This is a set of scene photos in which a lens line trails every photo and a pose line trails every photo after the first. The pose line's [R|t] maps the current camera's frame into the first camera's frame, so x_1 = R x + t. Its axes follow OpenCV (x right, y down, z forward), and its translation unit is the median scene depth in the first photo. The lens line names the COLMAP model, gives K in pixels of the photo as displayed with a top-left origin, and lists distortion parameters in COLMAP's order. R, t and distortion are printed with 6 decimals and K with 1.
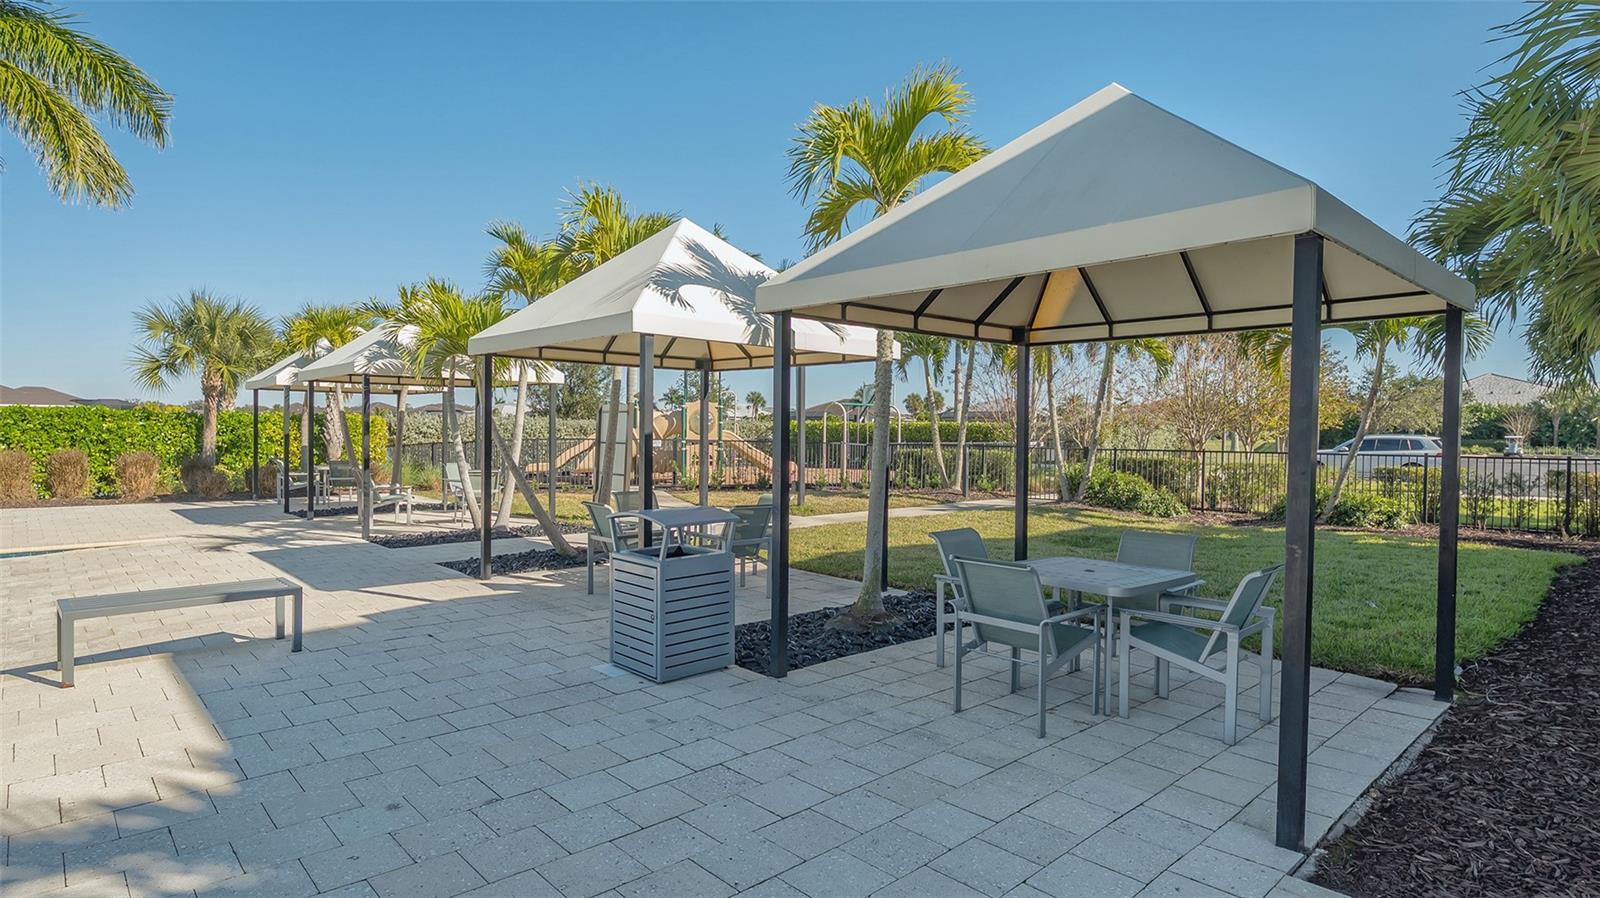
lens RADIAL K [[840.5, 0, 800.0], [0, 840.5, 449.0], [0, 0, 1]] dist [0.000210, 0.000019]
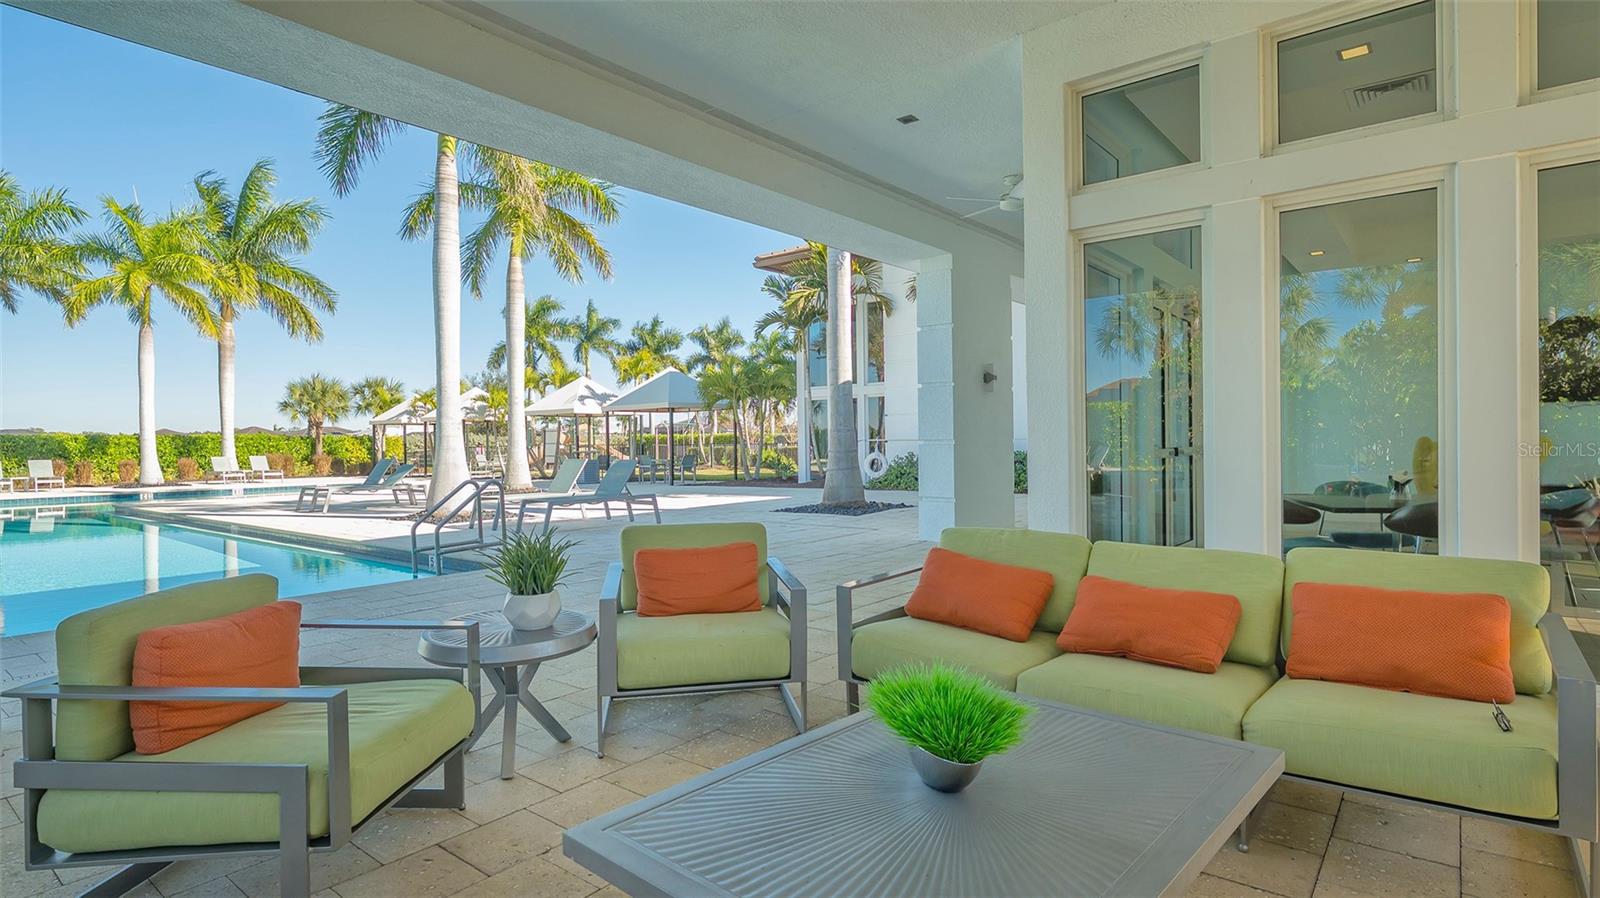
lens RADIAL K [[832.4, 0, 800.0], [0, 832.4, 449.0], [0, 0, 1]] dist [-0.000067, -0.000012]
pose [[0.988224, -0.021227, 0.151535, 0.241050], [0.023686, 0.999615, -0.014445, 0.107549], [-0.151170, 0.017864, 0.988346, -2.787944]]
